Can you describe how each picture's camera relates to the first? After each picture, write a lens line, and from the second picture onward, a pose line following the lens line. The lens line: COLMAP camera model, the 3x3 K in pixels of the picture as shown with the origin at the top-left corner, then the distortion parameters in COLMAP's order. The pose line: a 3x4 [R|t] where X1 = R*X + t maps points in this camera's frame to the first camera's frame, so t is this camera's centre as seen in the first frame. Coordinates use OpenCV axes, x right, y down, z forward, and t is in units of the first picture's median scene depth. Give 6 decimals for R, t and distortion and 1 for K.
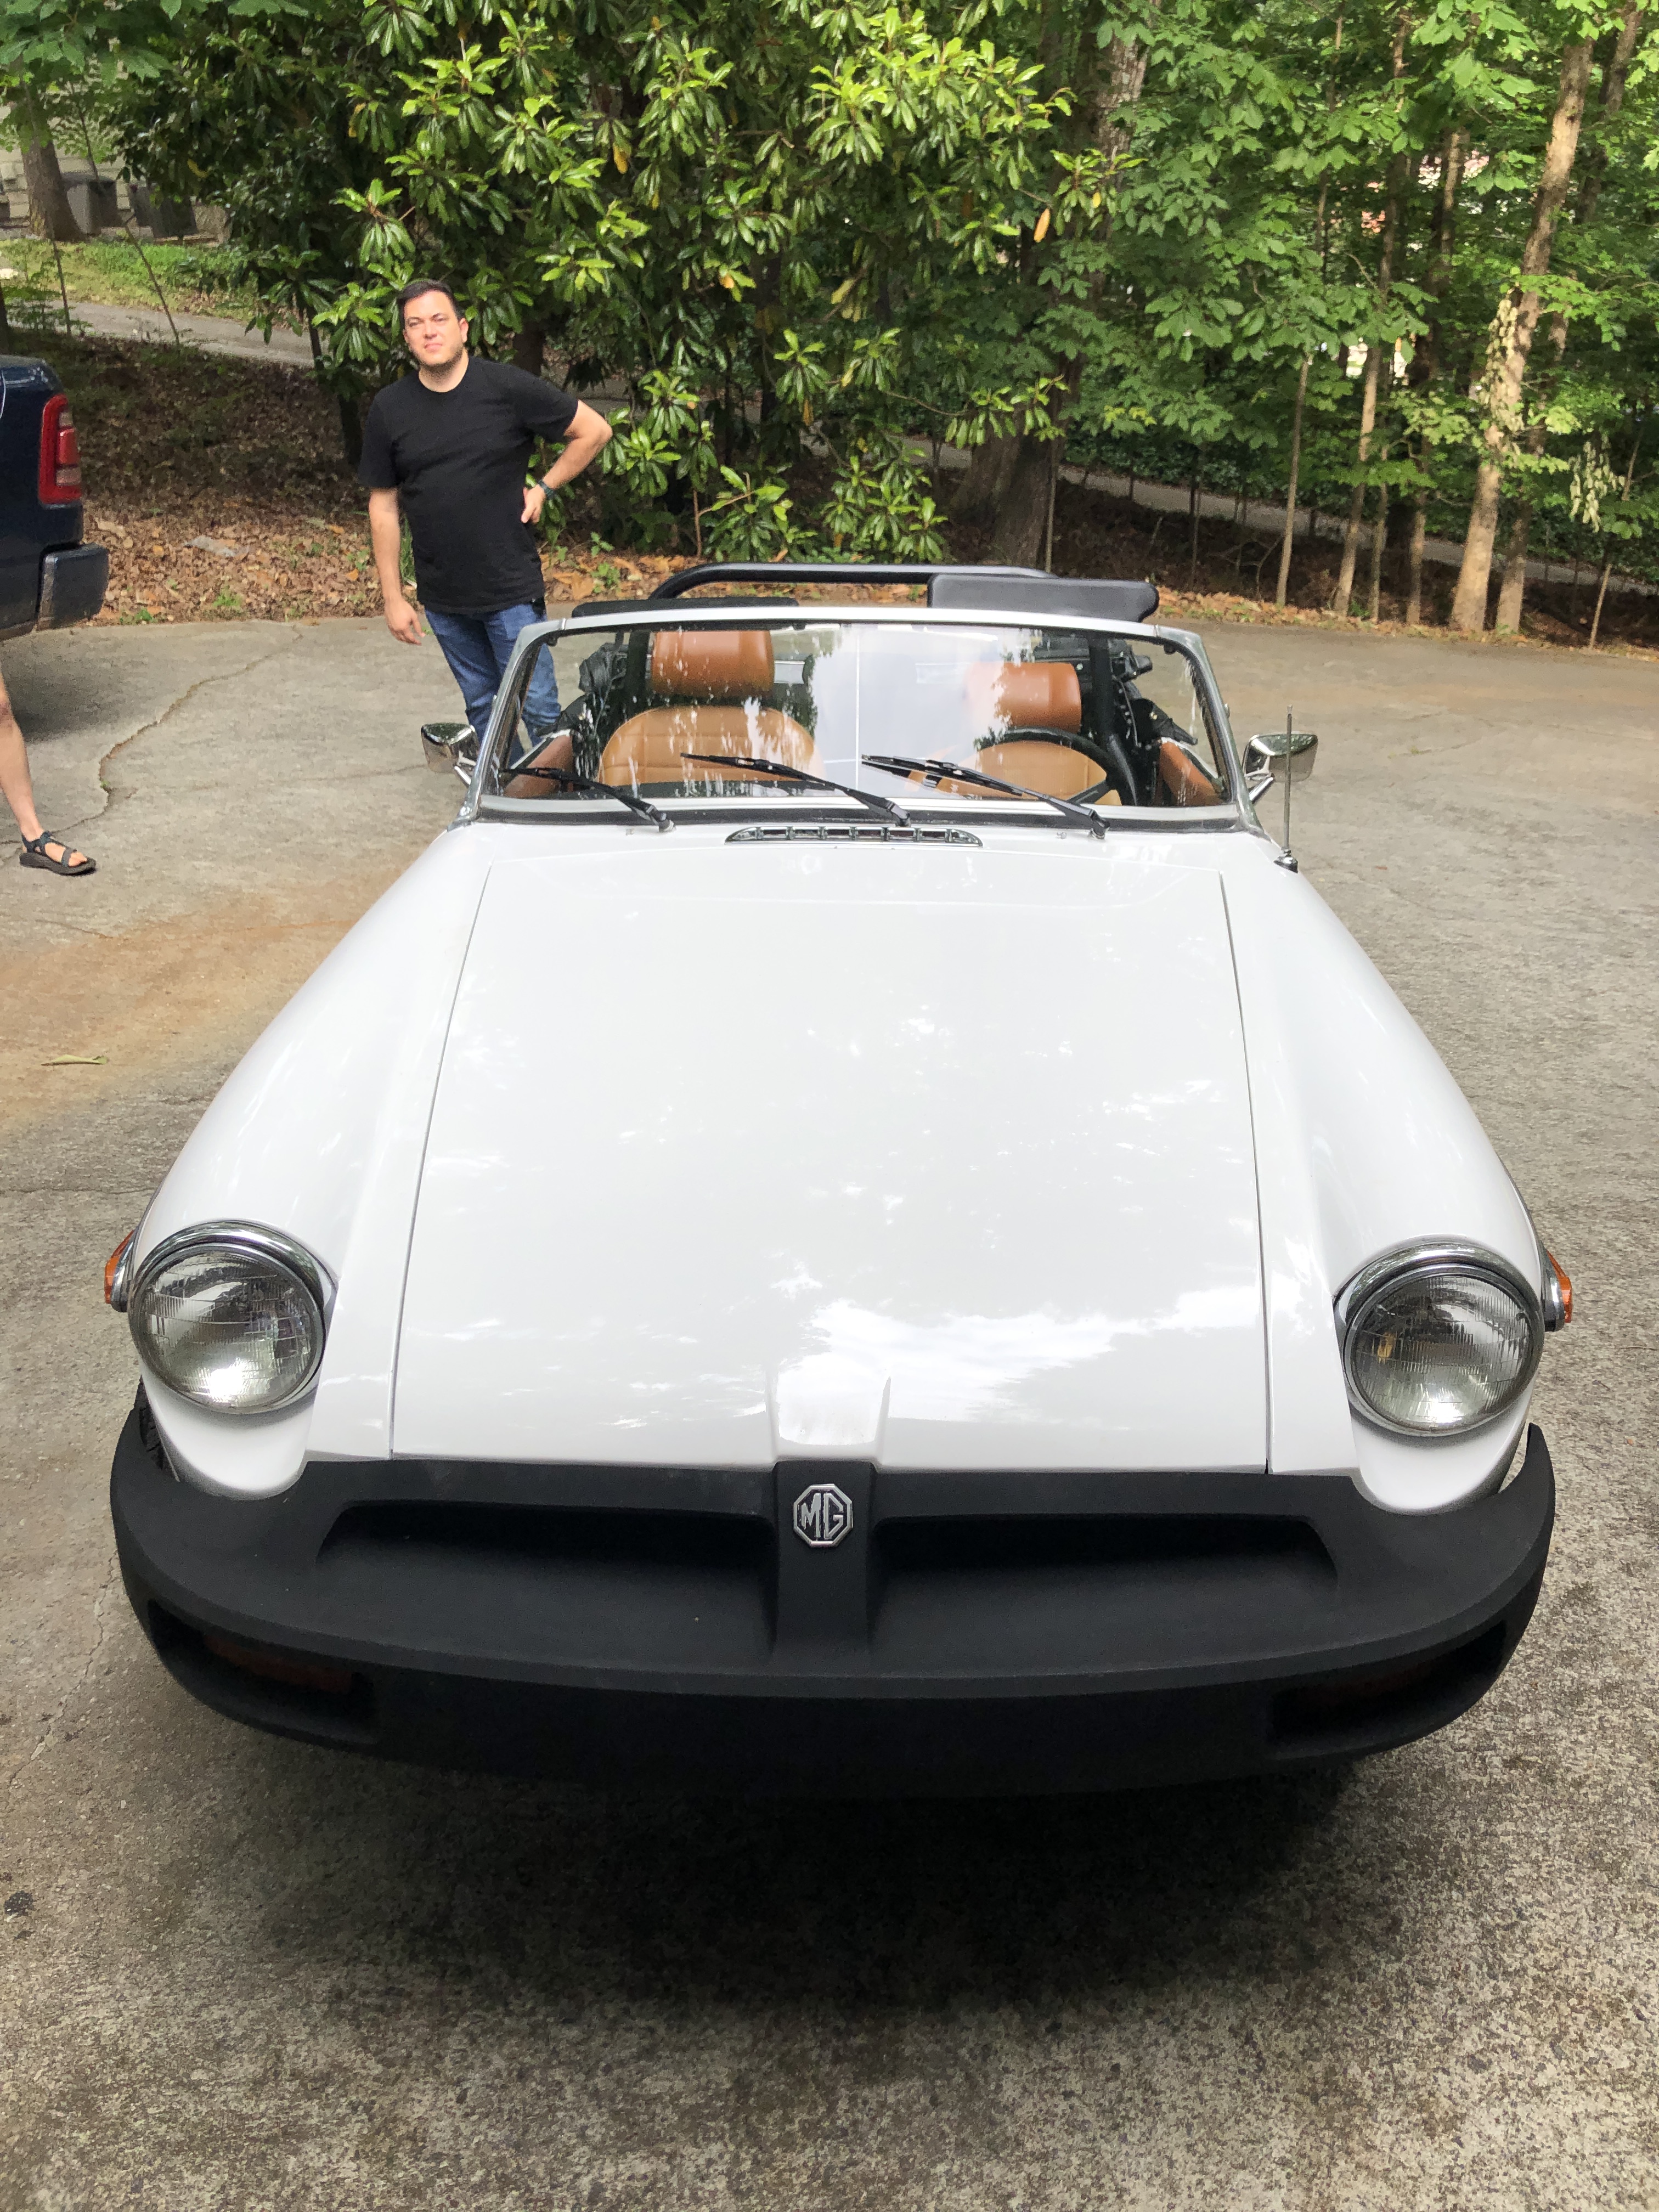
lens RADIAL K [[1833.2, 0, 829.5], [0, 1833.2, 1106.0], [0, 0, 1]] dist [0.011662, 0.001740]
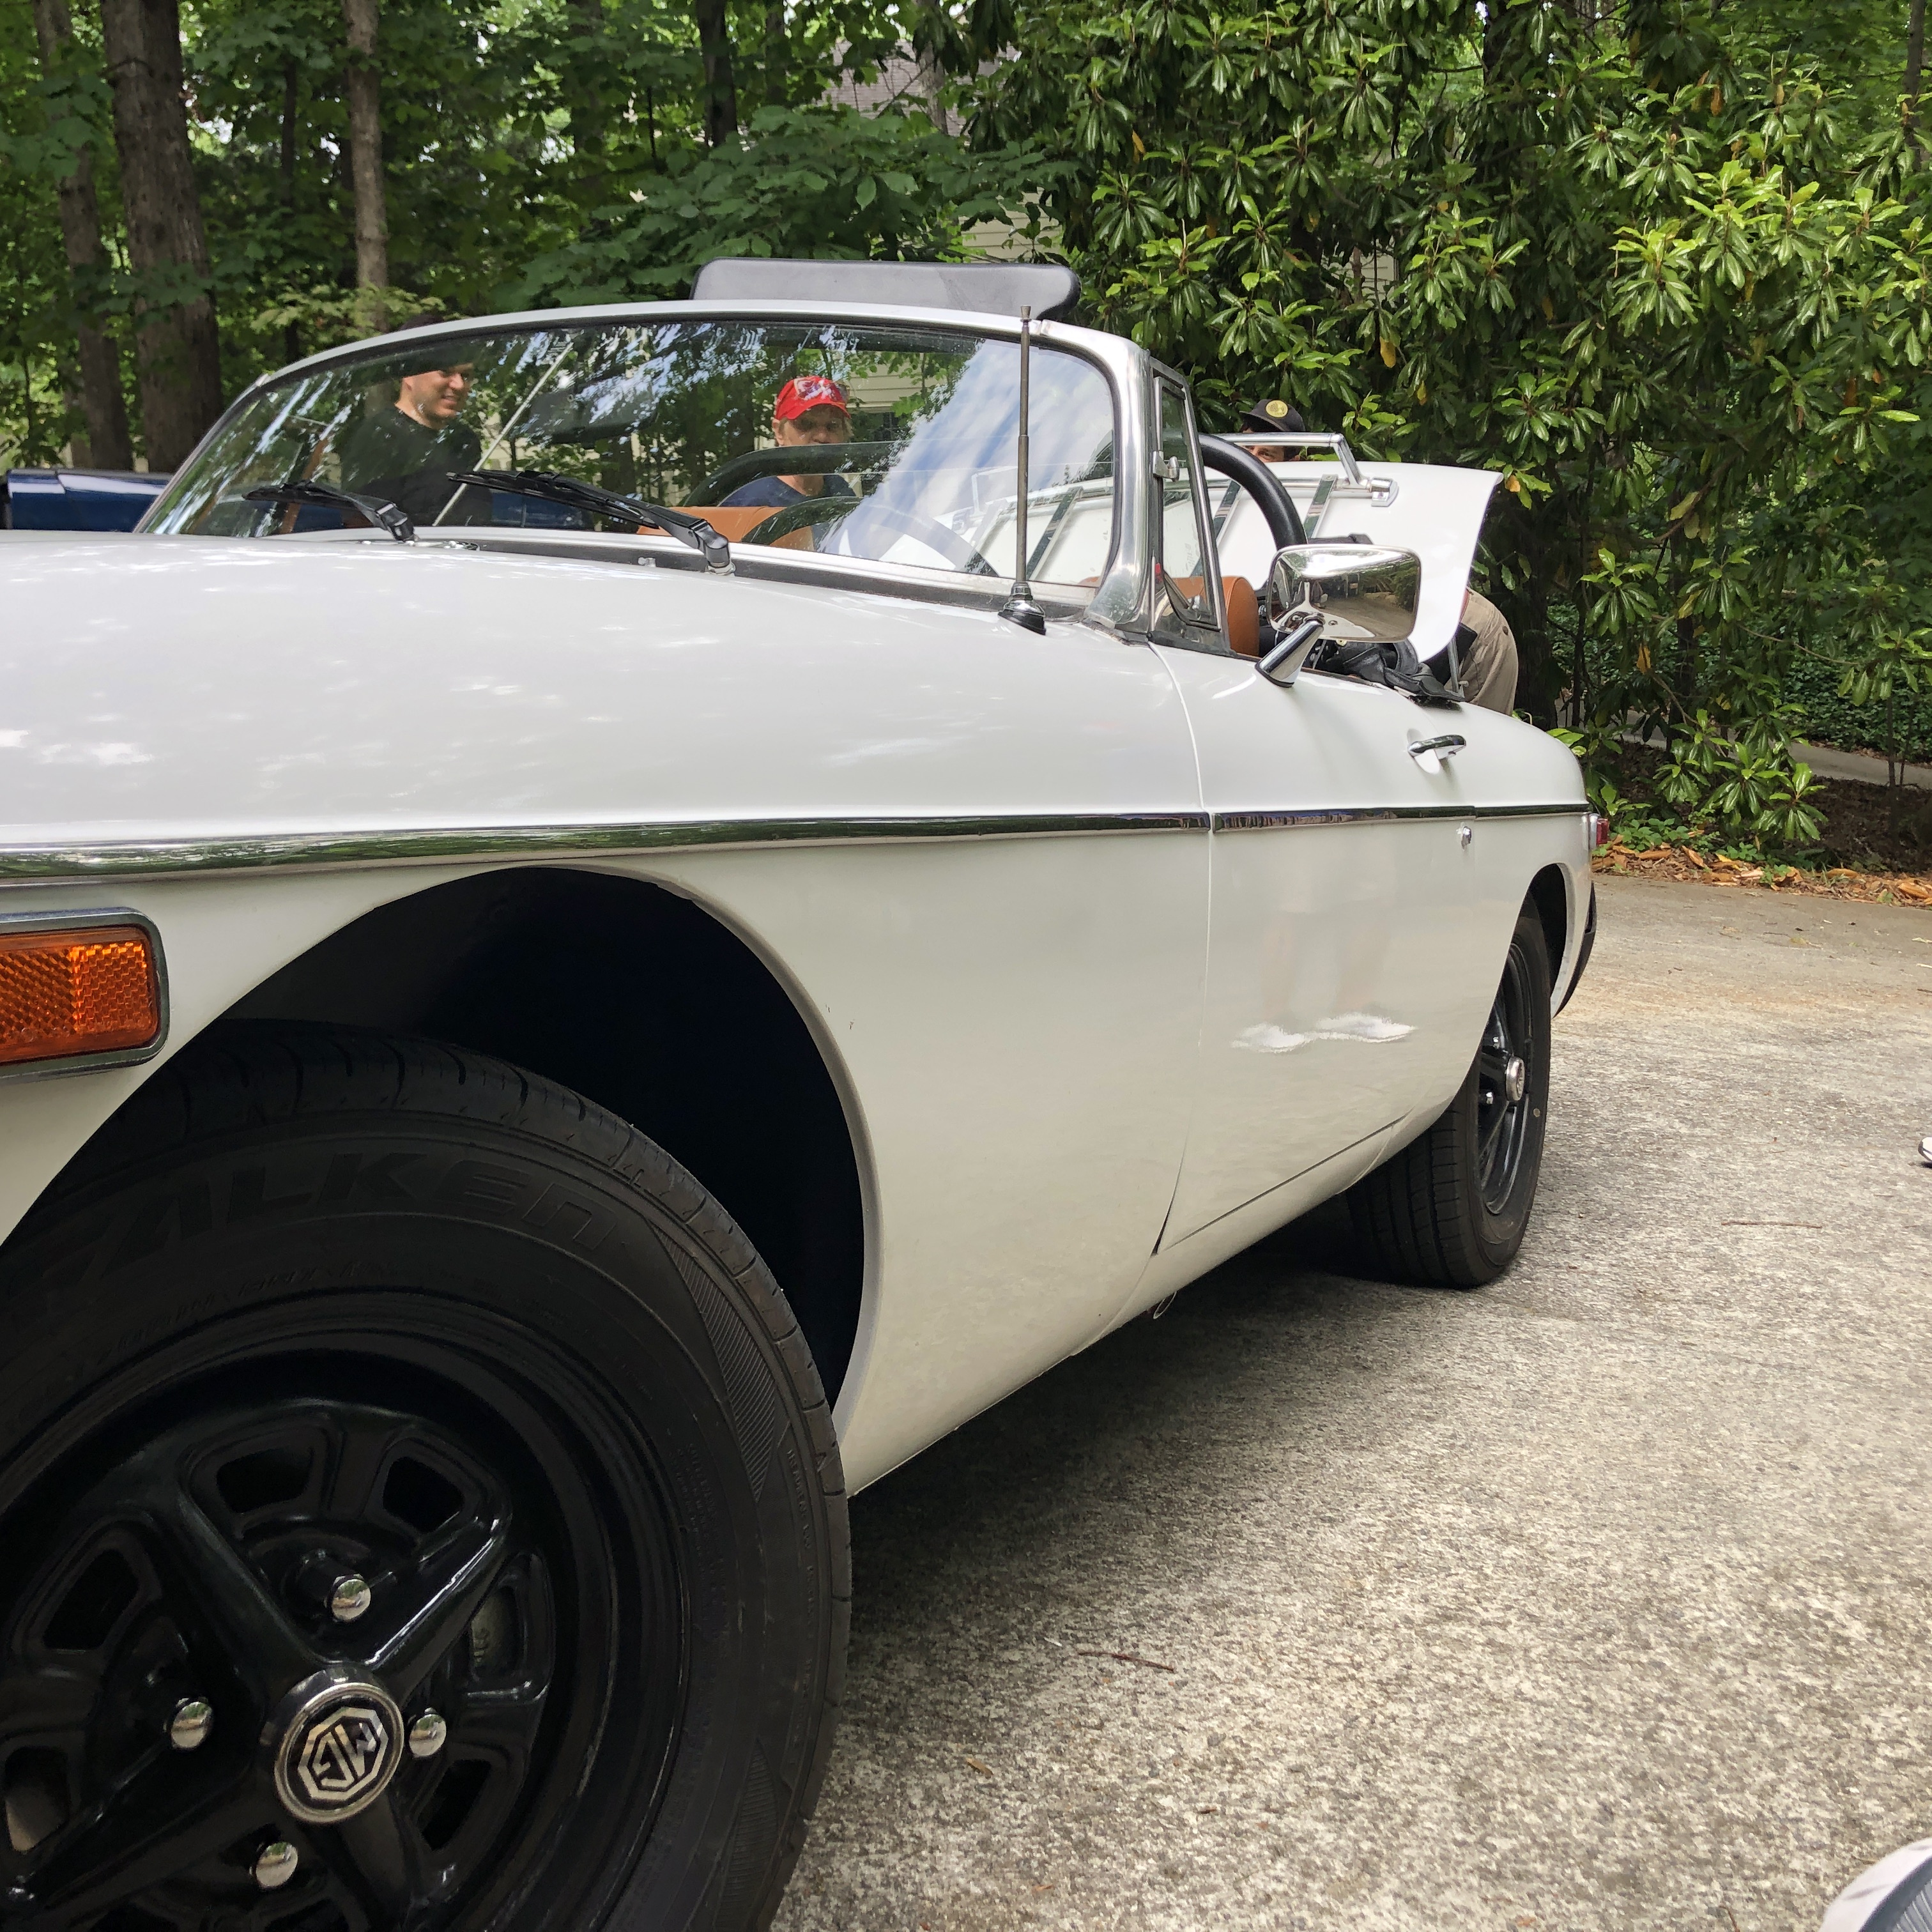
lens RADIAL K [[2152.9, 0, 966.0], [0, 2152.9, 966.0], [0, 0, 1]] dist [-0.029750, 0.065868]
pose [[0.902754, 0.055662, -0.426541, 0.141599], [-0.177196, 0.951673, -0.250839, 0.032211], [0.391965, 0.302027, 0.868990, 0.148720]]
